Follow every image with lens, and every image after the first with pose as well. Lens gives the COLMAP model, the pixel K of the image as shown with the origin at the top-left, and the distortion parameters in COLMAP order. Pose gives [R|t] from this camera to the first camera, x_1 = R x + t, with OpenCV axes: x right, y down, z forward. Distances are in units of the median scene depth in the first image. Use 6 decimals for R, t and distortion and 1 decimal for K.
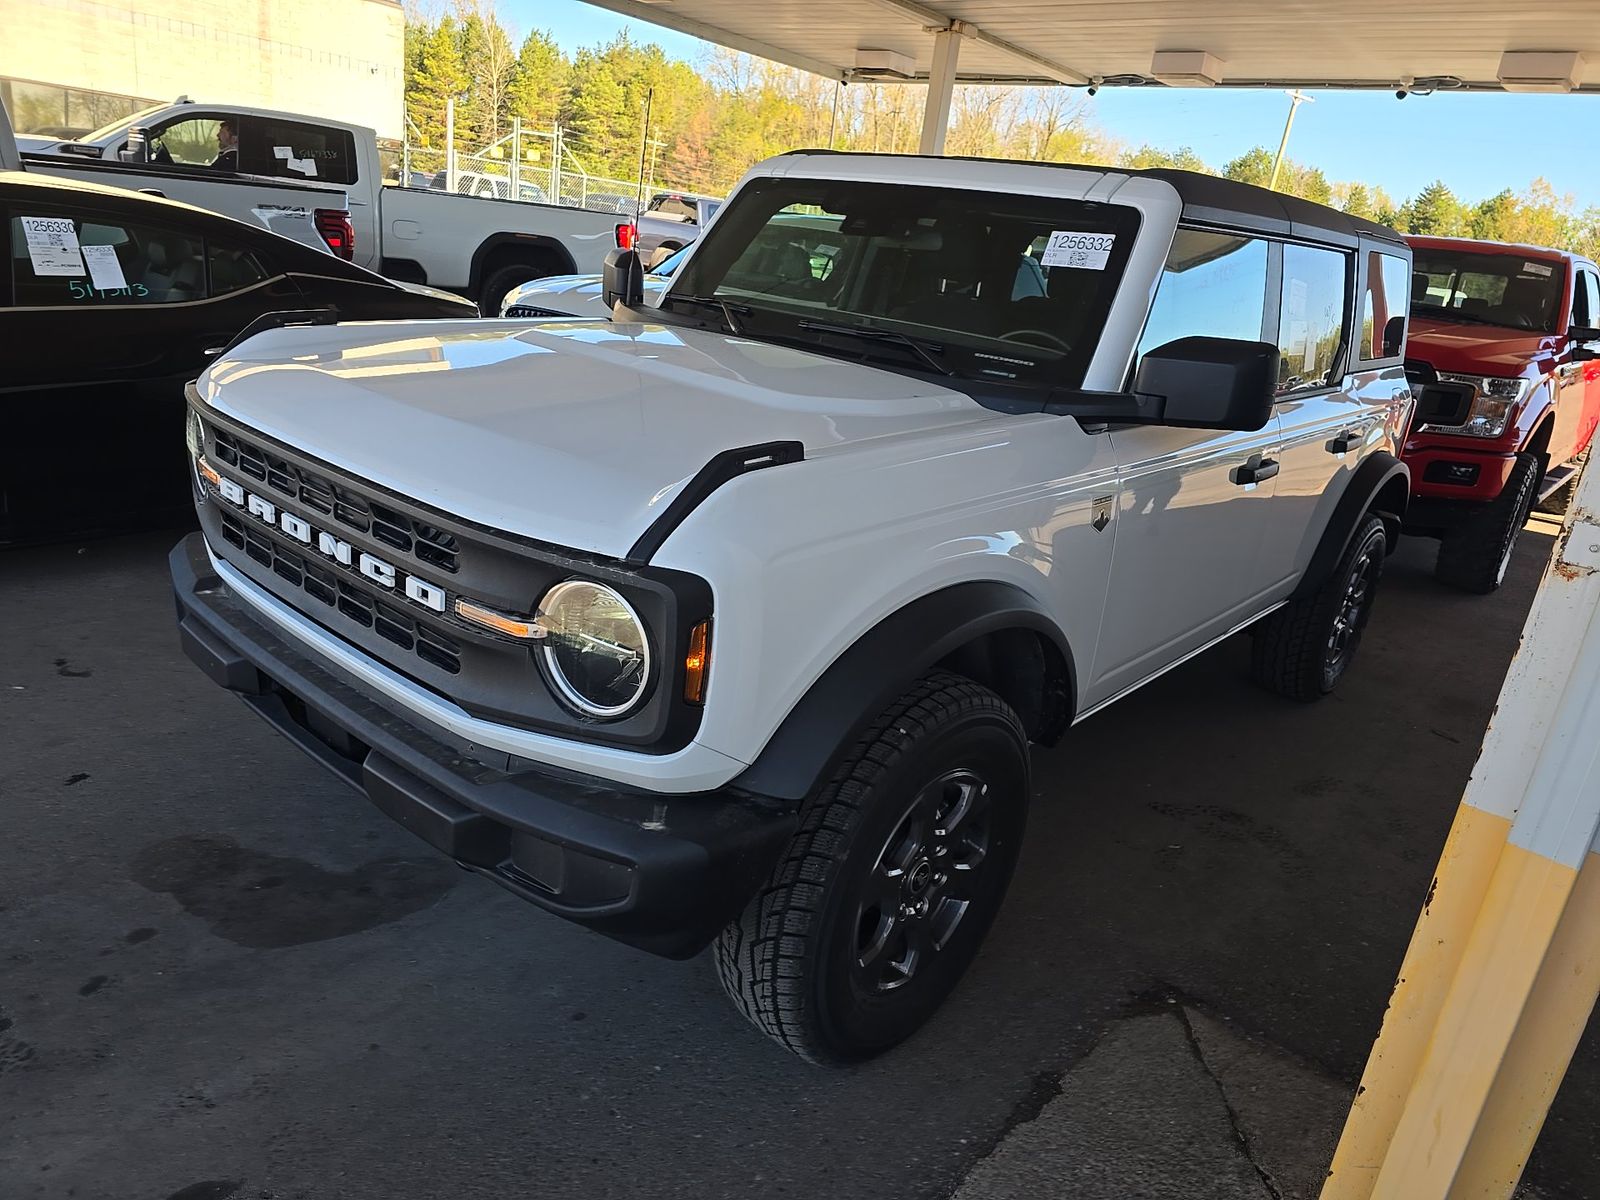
lens RADIAL K [[1084.3, 0, 797.1], [0, 1084.3, 606.4], [0, 0, 1]] dist [0.038961, -0.027929]
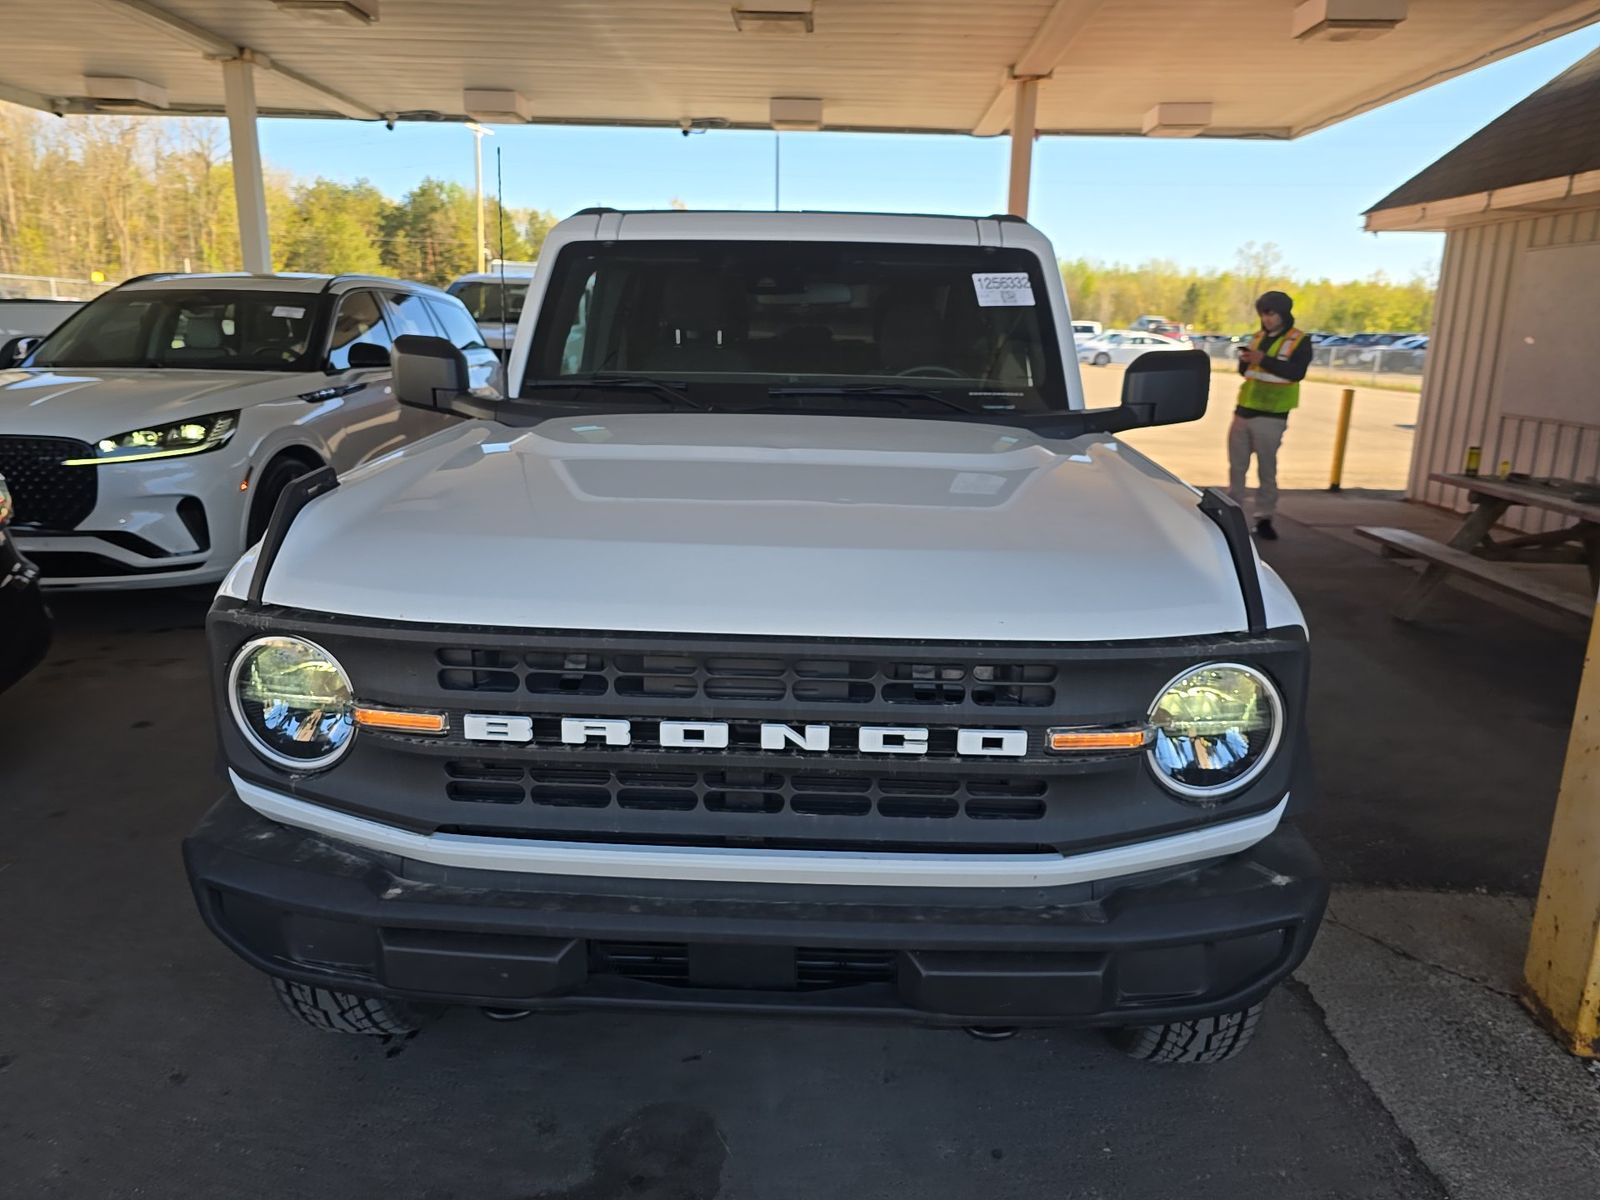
lens RADIAL K [[1095.3, 0, 800.0], [0, 1095.3, 600.0], [0, 0, 1]] dist [0.039152, -0.034343]
pose [[0.769283, -0.253396, 0.586511, -0.248759], [0.271073, 0.960717, 0.059520, -0.056547], [-0.578553, 0.113199, 0.807752, 0.097044]]
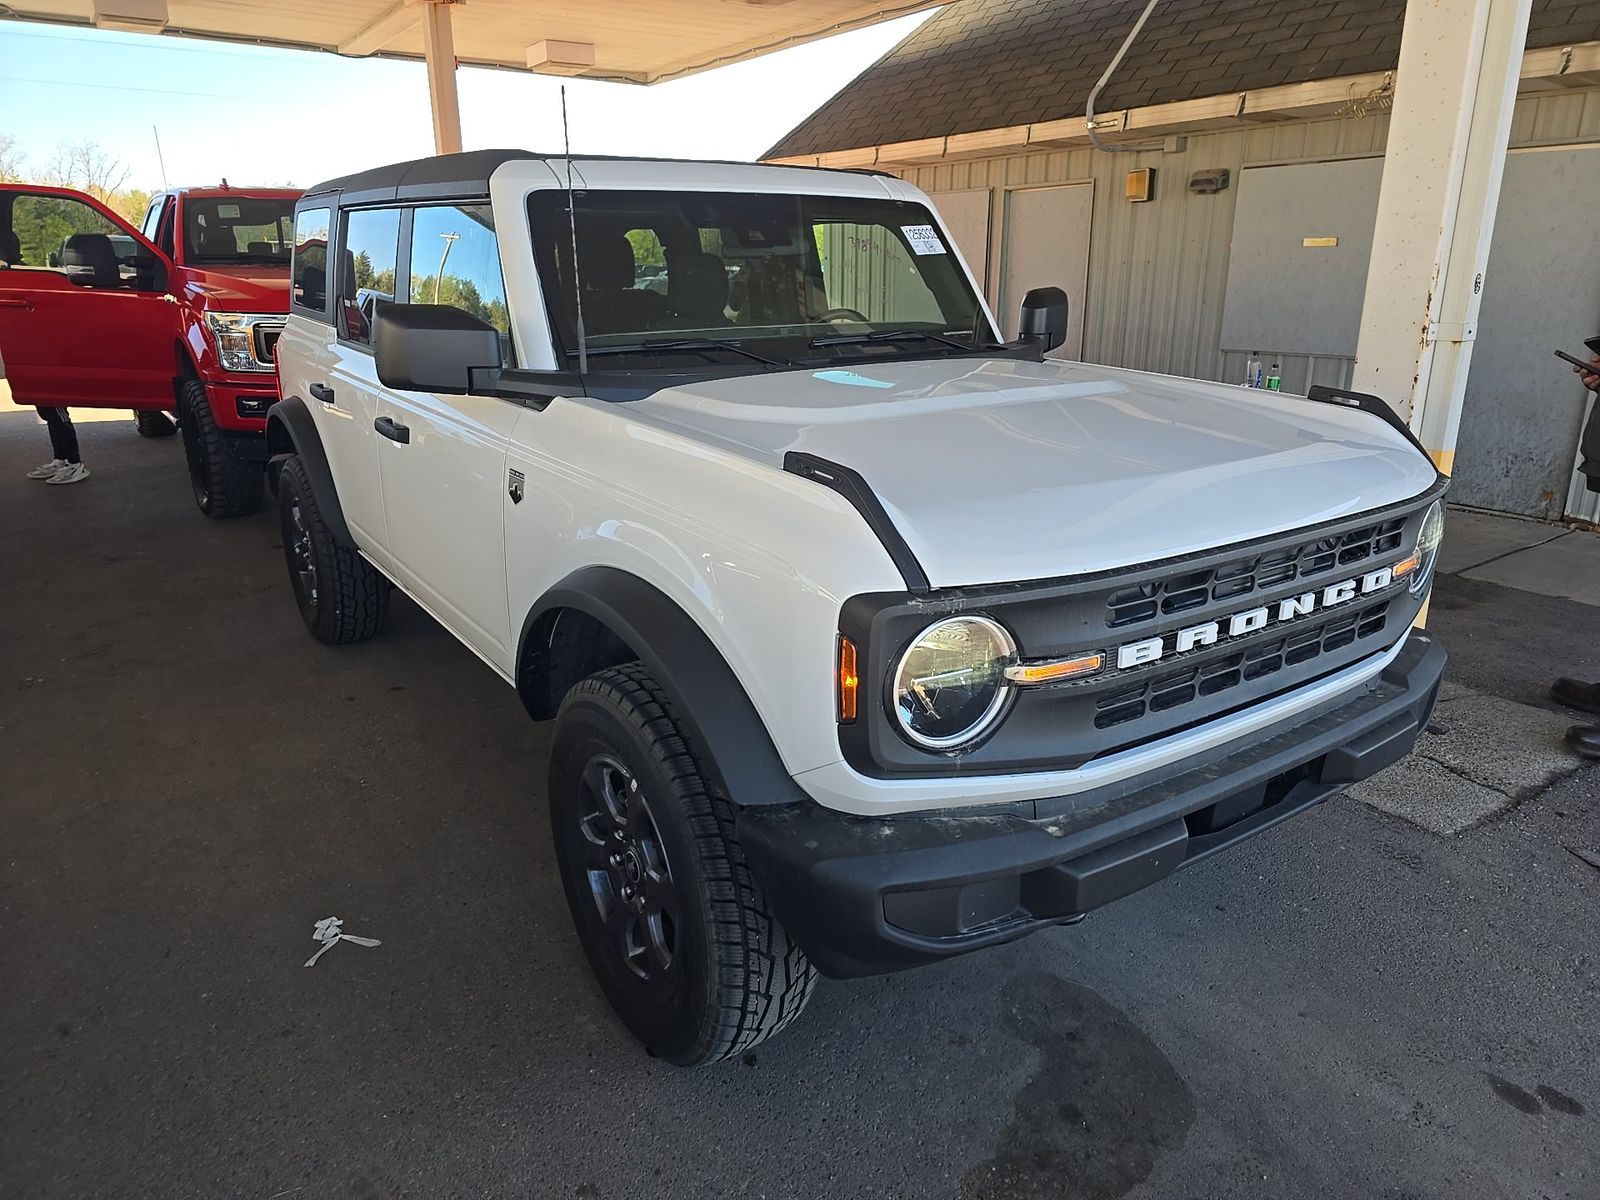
lens RADIAL K [[1095.3, 0, 800.0], [0, 1095.3, 600.0], [0, 0, 1]] dist [0.039152, -0.034343]
pose [[0.229702, -0.398009, 0.888159, -0.416769], [0.341875, 0.887403, 0.309252, -0.154932], [-0.911240, 0.232604, 0.339908, 0.307050]]
